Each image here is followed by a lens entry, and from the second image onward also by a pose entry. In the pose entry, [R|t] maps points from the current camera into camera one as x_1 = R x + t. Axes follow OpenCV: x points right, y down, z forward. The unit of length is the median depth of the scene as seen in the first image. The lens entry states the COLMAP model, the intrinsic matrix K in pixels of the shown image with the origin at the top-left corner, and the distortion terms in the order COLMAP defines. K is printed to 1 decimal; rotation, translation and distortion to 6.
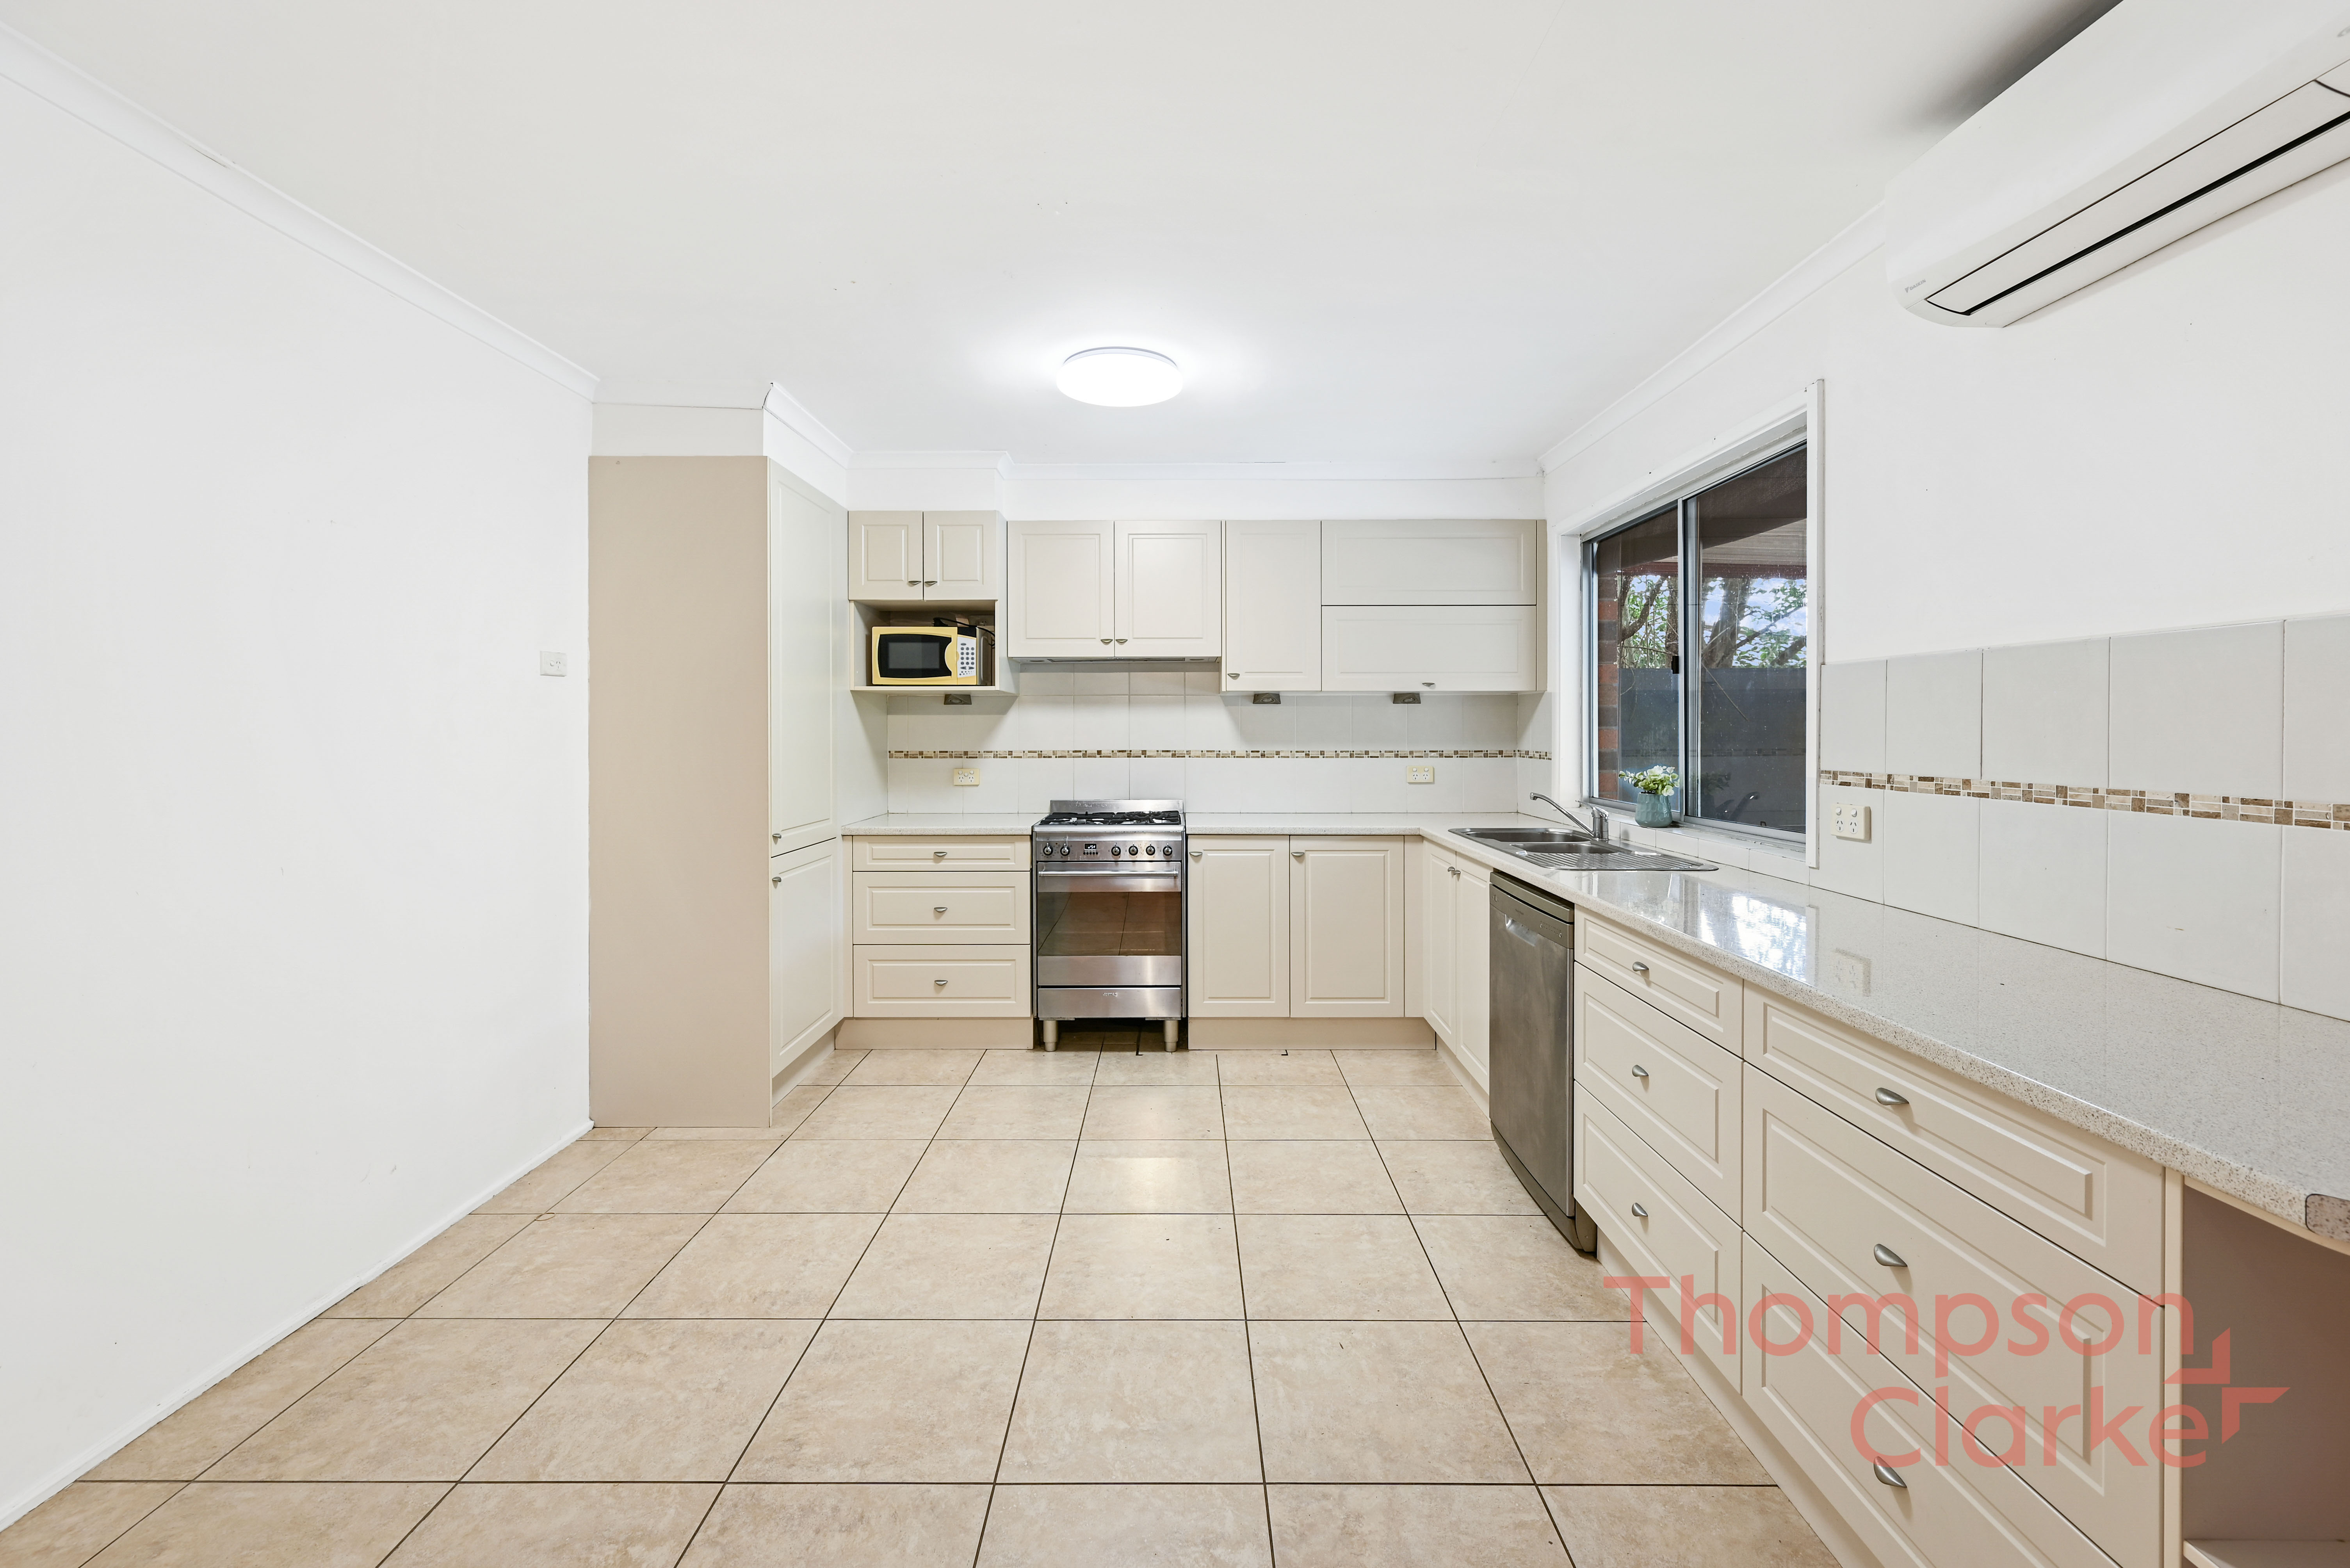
lens RADIAL K [[1003.8, 0, 1186.4], [0, 1003.8, 739.9], [0, 0, 1]] dist [0.000618, 0.000294]
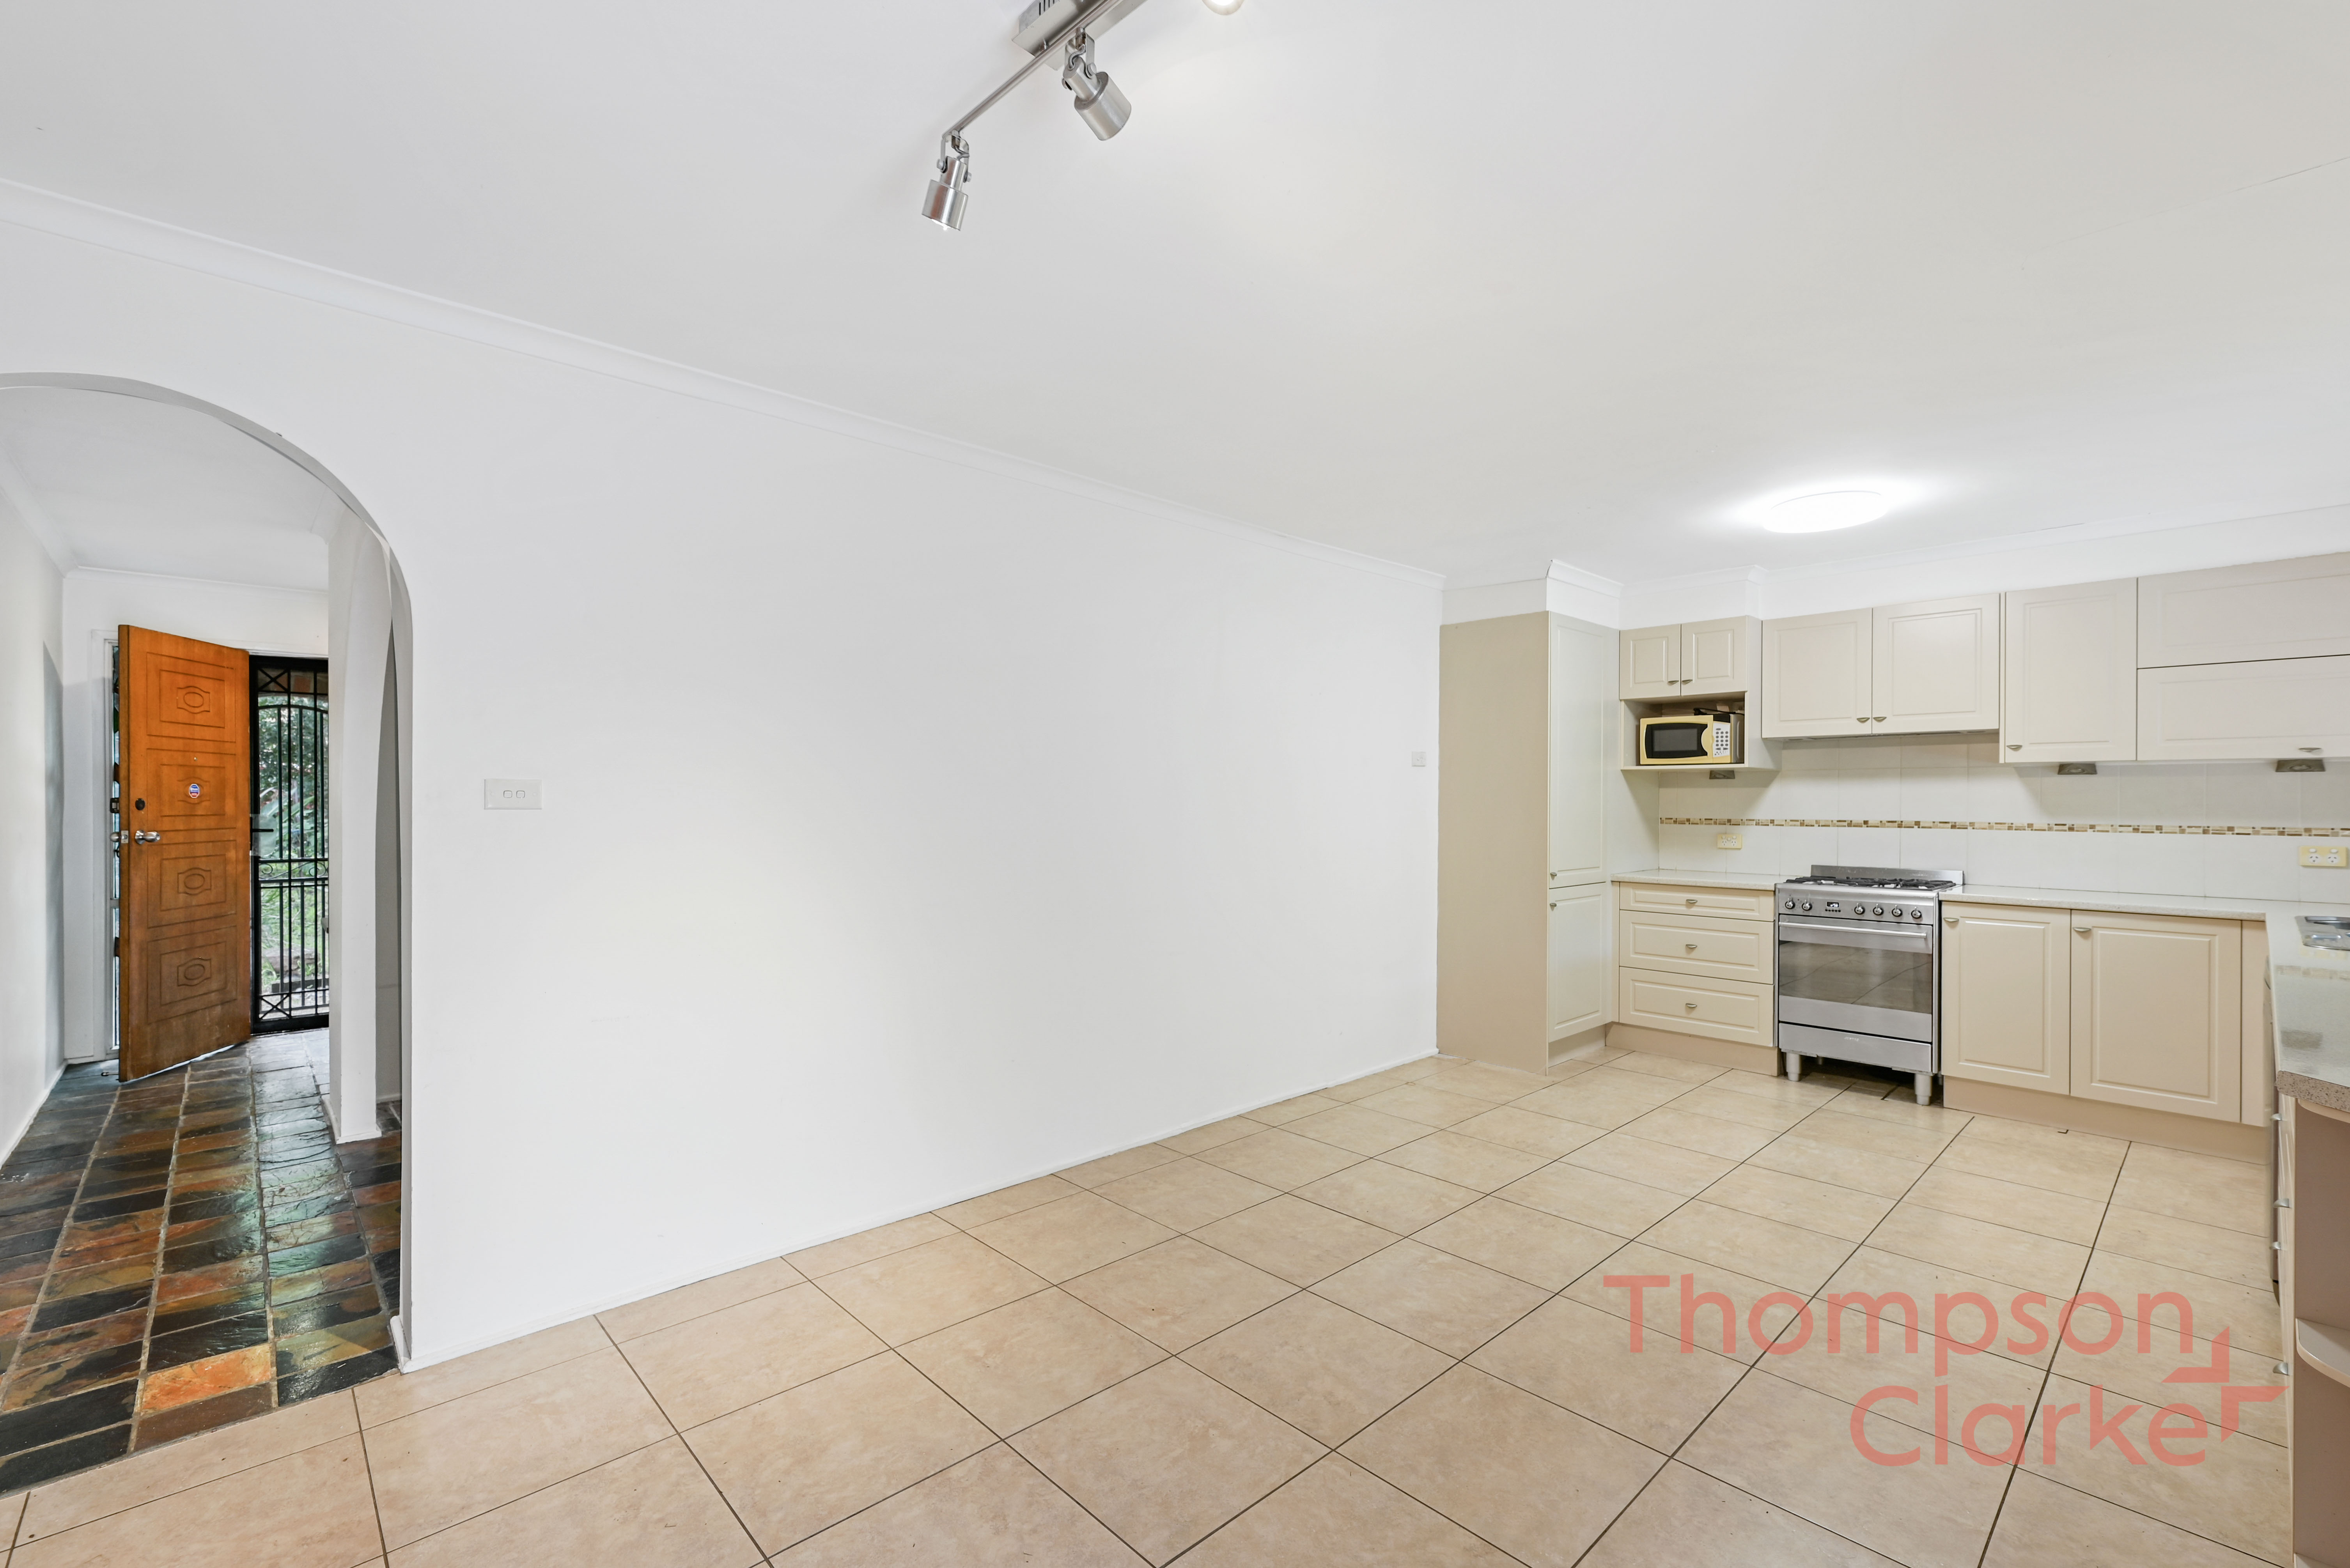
lens RADIAL K [[1003.7, 0, 1172.2], [0, 1003.7, 798.1], [0, 0, 1]] dist [0.000618, 0.000294]
pose [[0.687657, 0.002389, -0.726031, 0.210615], [-0.011354, 0.999908, -0.007463, 0.003125], [0.725947, 0.013376, 0.687621, -0.311454]]
